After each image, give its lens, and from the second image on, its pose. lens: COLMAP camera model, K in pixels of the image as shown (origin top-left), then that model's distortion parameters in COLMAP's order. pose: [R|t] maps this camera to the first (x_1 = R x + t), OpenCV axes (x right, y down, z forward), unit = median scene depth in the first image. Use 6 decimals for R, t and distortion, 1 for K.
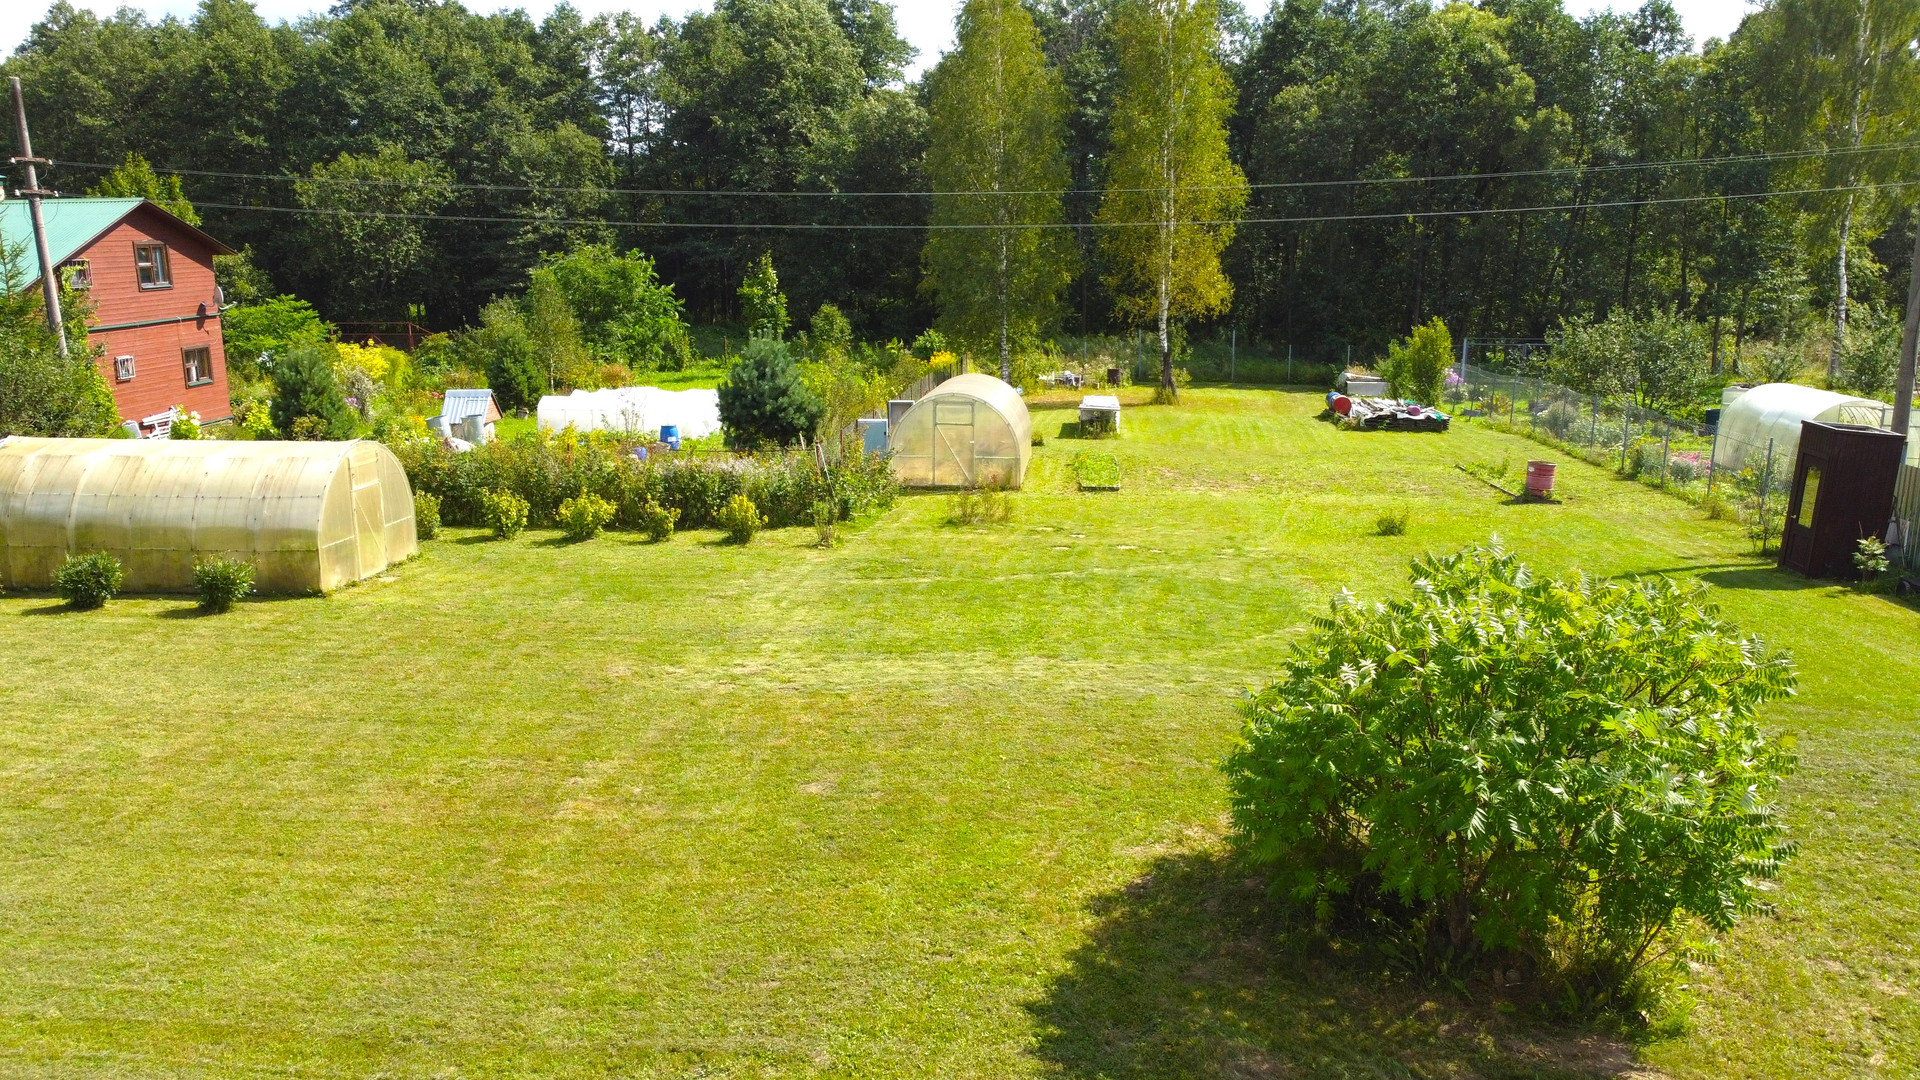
lens RADIAL K [[1451.5, 0, 956.3], [0, 1451.5, 548.5], [0, 0, 1]] dist [0.004919, -0.009999]
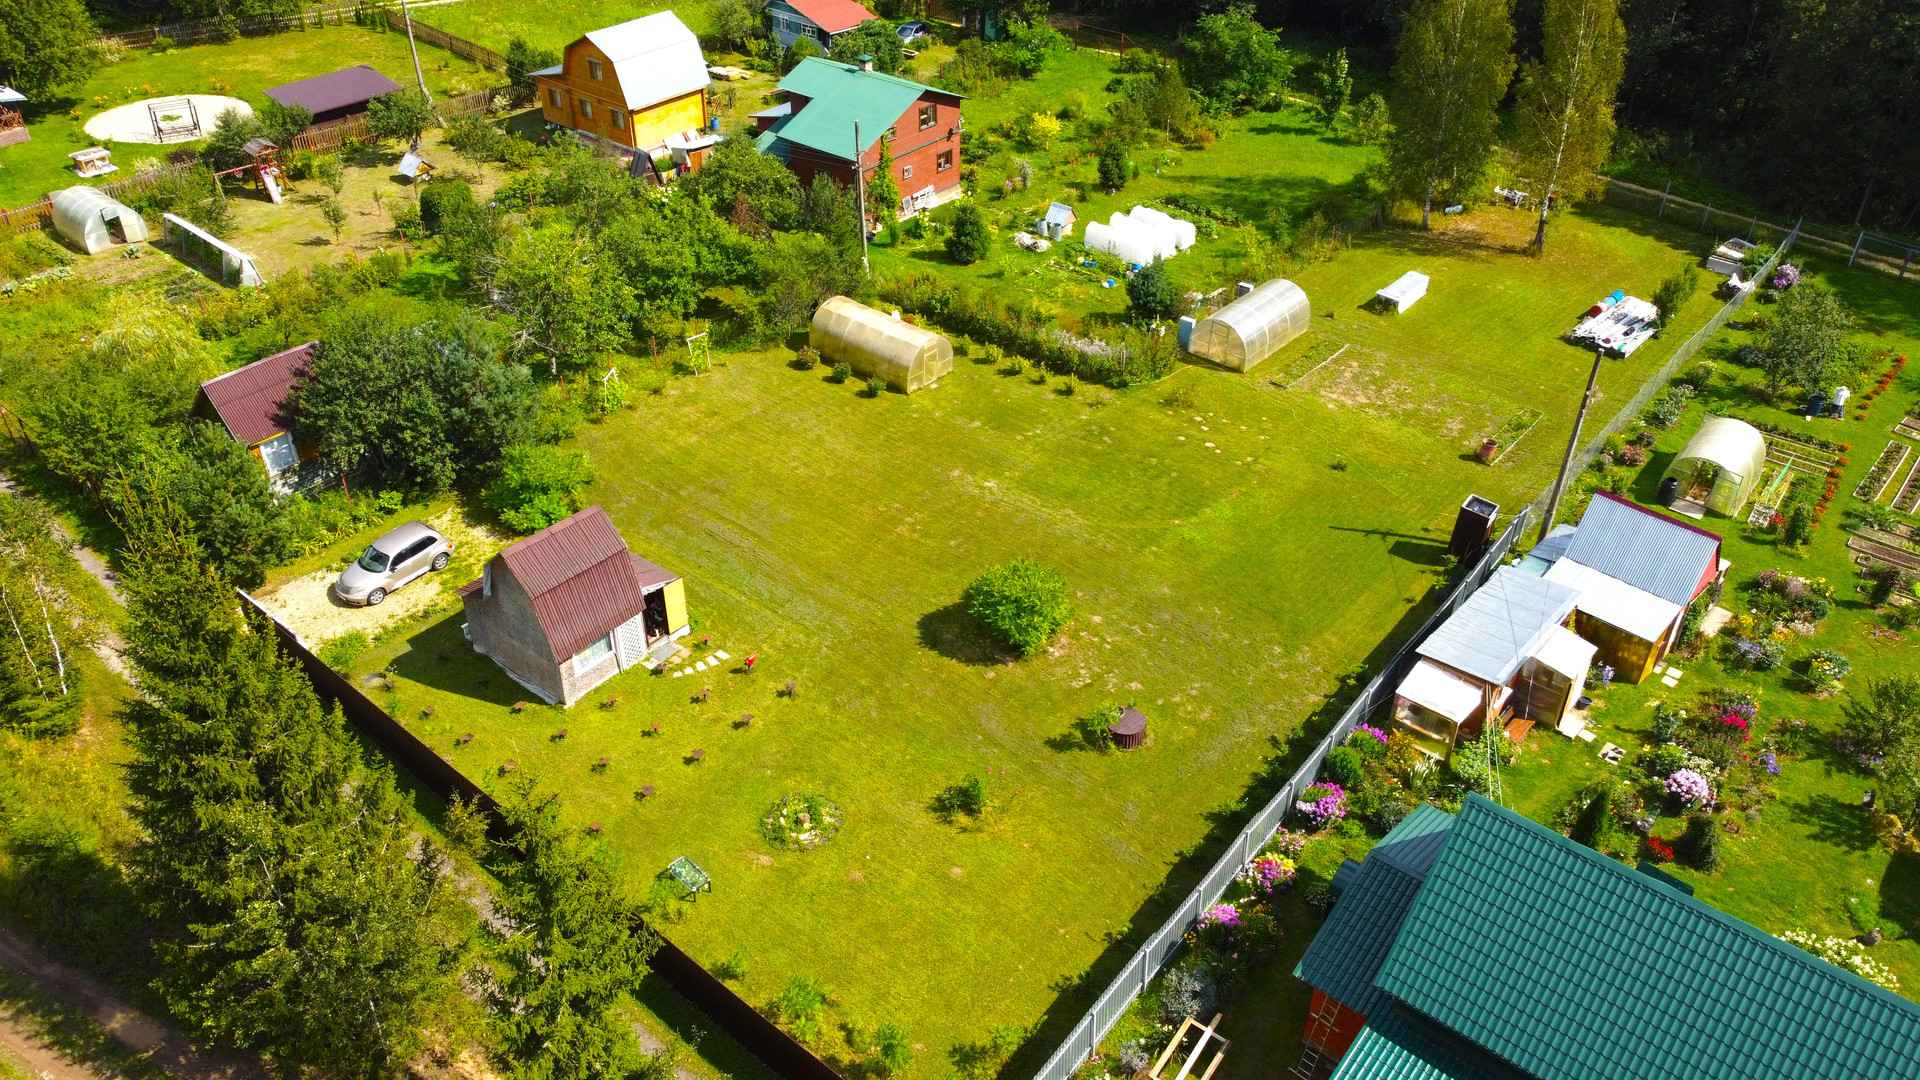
lens RADIAL K [[1451.5, 0, 956.3], [0, 1451.5, 537.4], [0, 0, 1]] dist [0.004919, -0.009999]
pose [[0.827443, 0.333619, -0.451703, 0.962362], [-0.137591, 0.900317, 0.412914, -0.842503], [0.544432, -0.279512, 0.790865, -1.207609]]
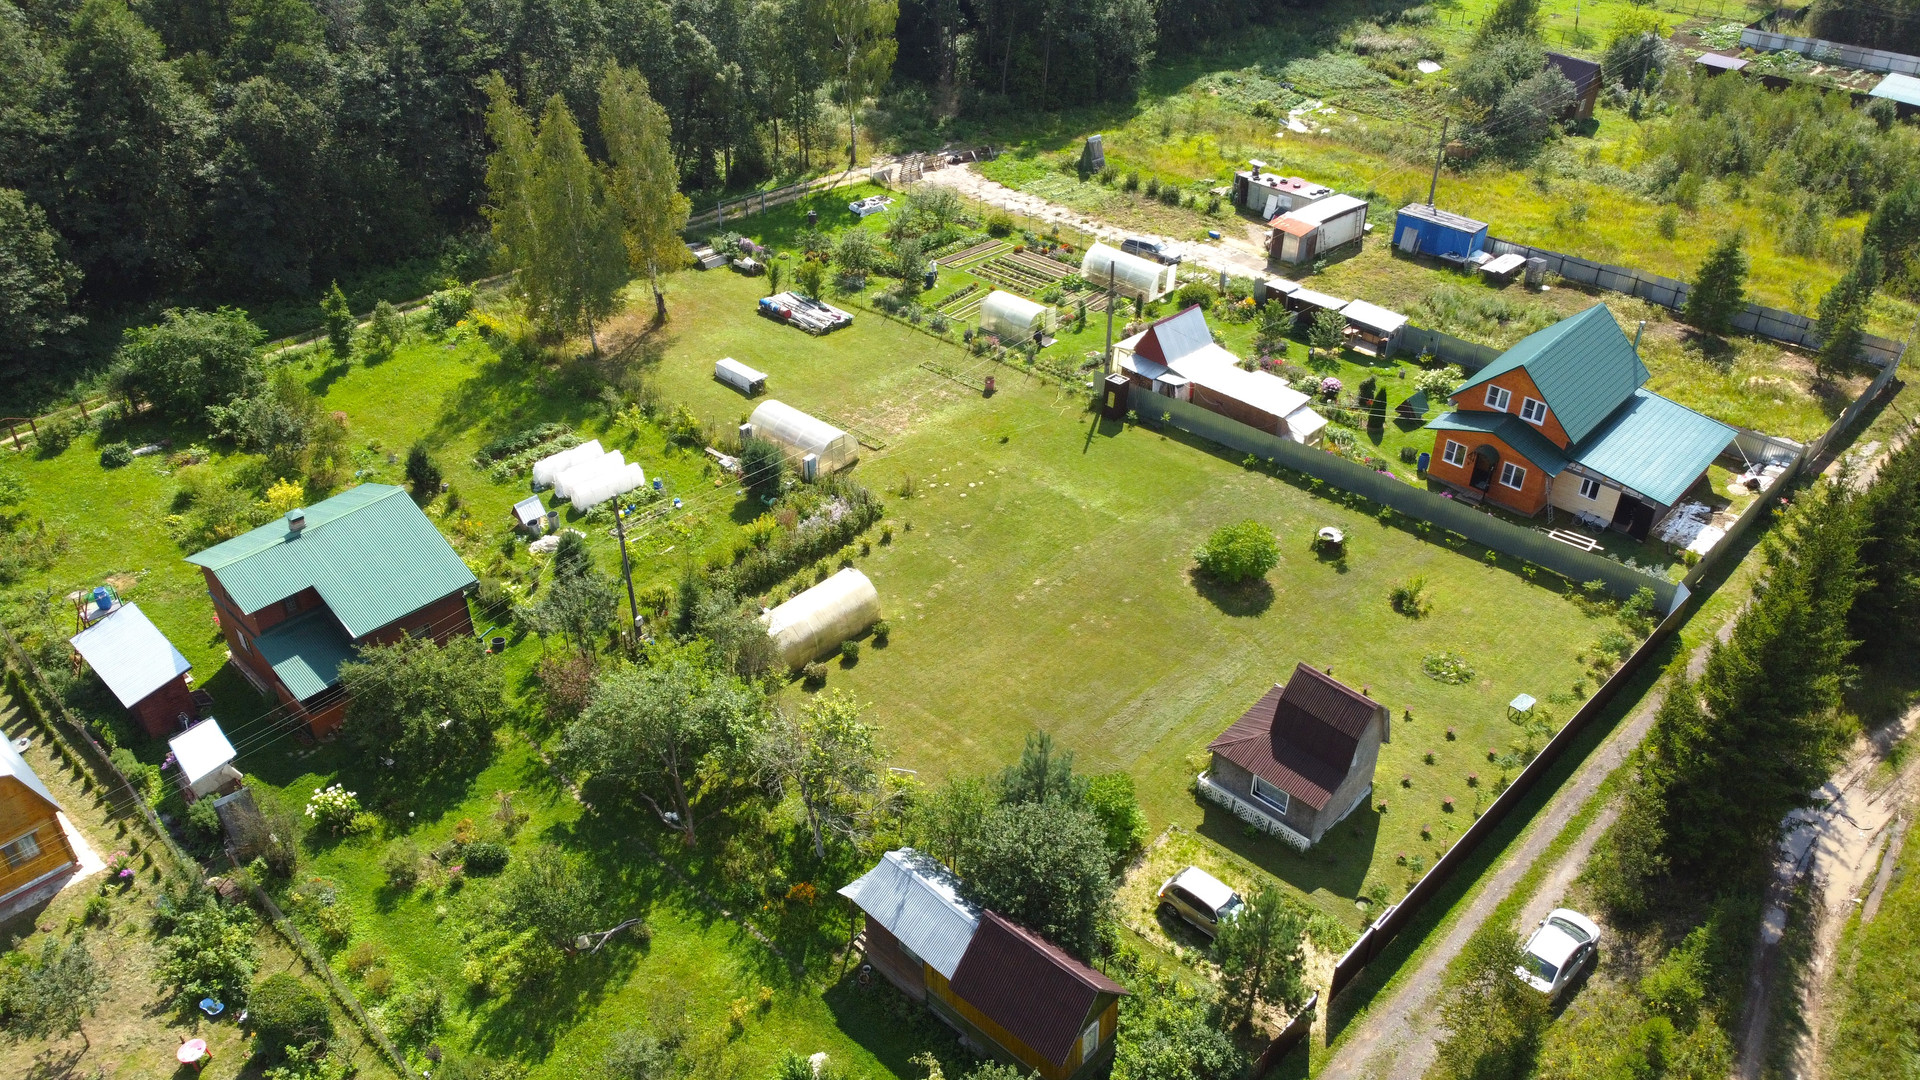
lens RADIAL K [[1451.5, 0, 954.6], [0, 1451.5, 545.5], [0, 0, 1]] dist [0.004919, -0.009999]
pose [[0.612120, -0.445344, 0.653436, -2.125025], [0.167141, 0.880529, 0.443545, -1.359469], [-0.772899, -0.162287, 0.613424, -0.942007]]
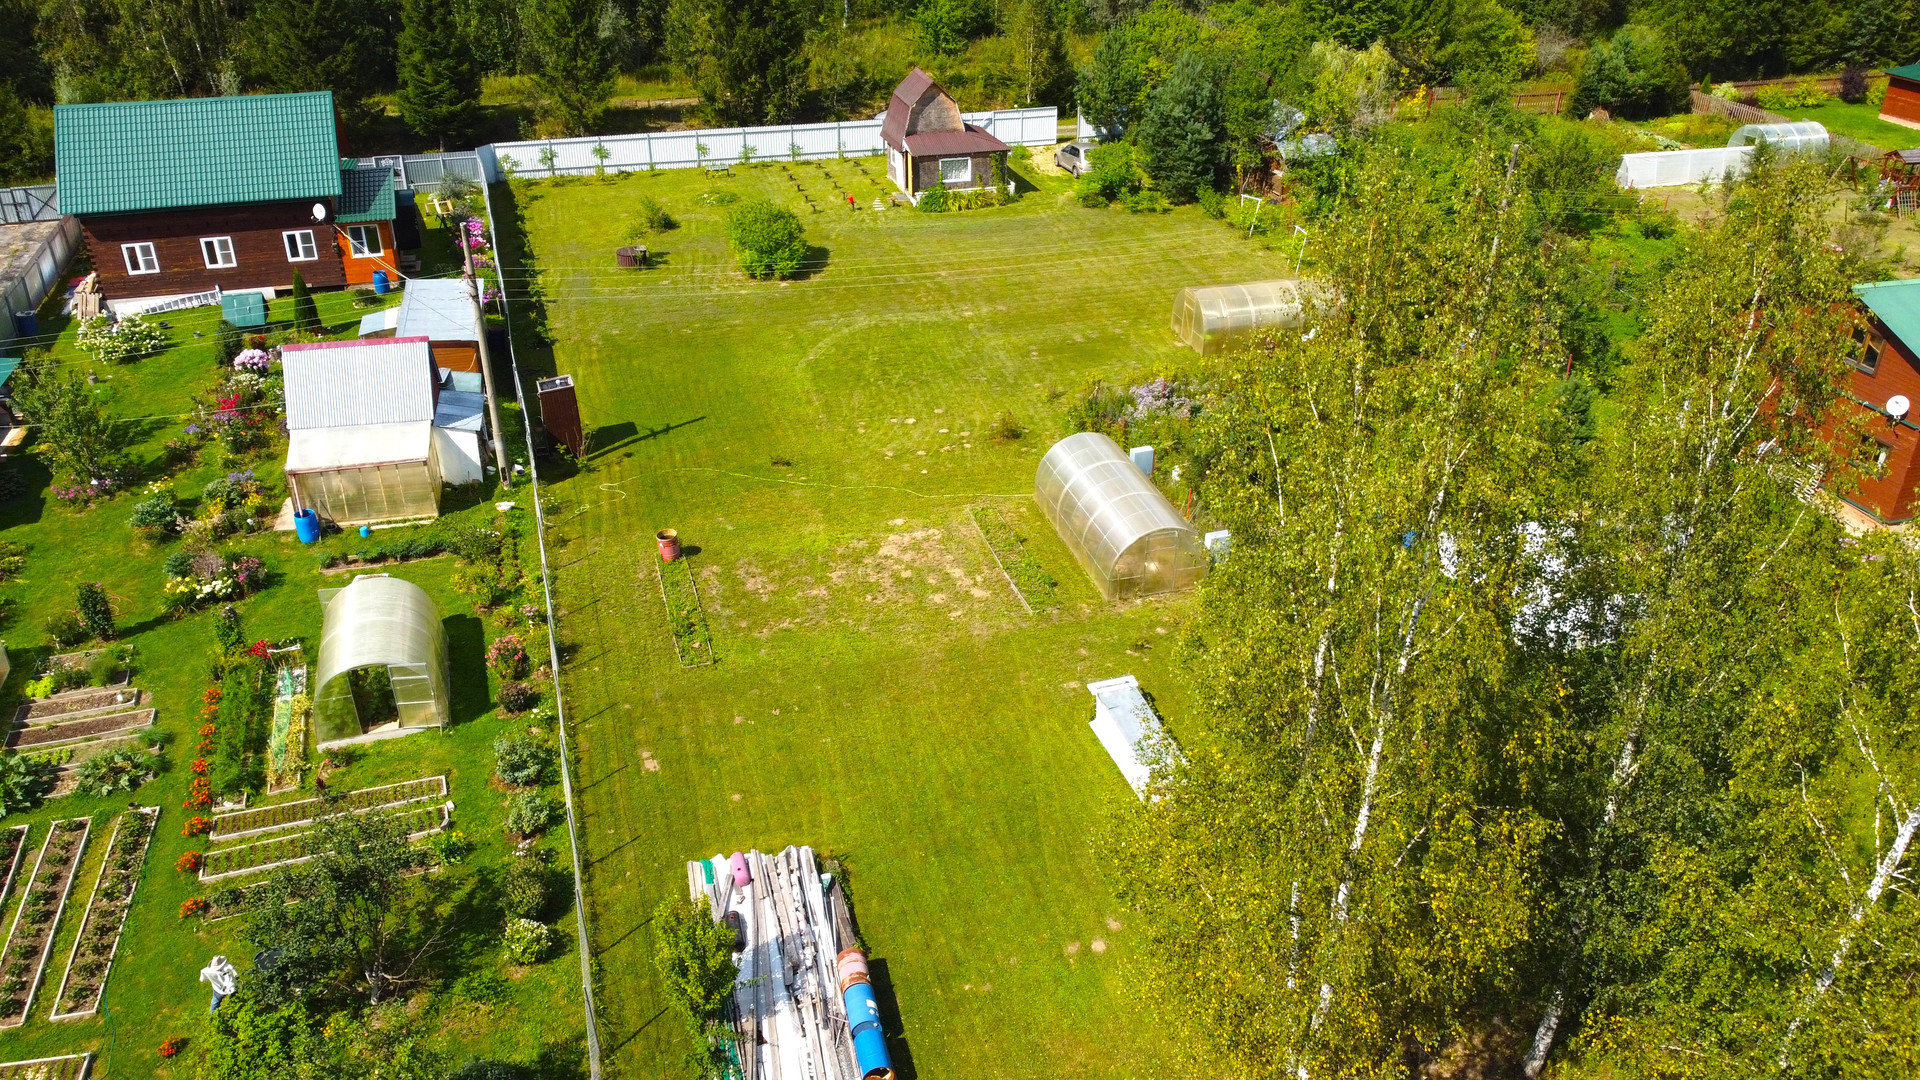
lens RADIAL K [[1451.5, 0, 952.0], [0, 1451.5, 540.9], [0, 0, 1]] dist [0.004919, -0.009999]
pose [[-0.927002, 0.182713, -0.327541, 0.791054], [-0.081393, 0.754495, 0.651239, -1.240293], [0.366118, 0.630359, -0.684547, 2.653459]]
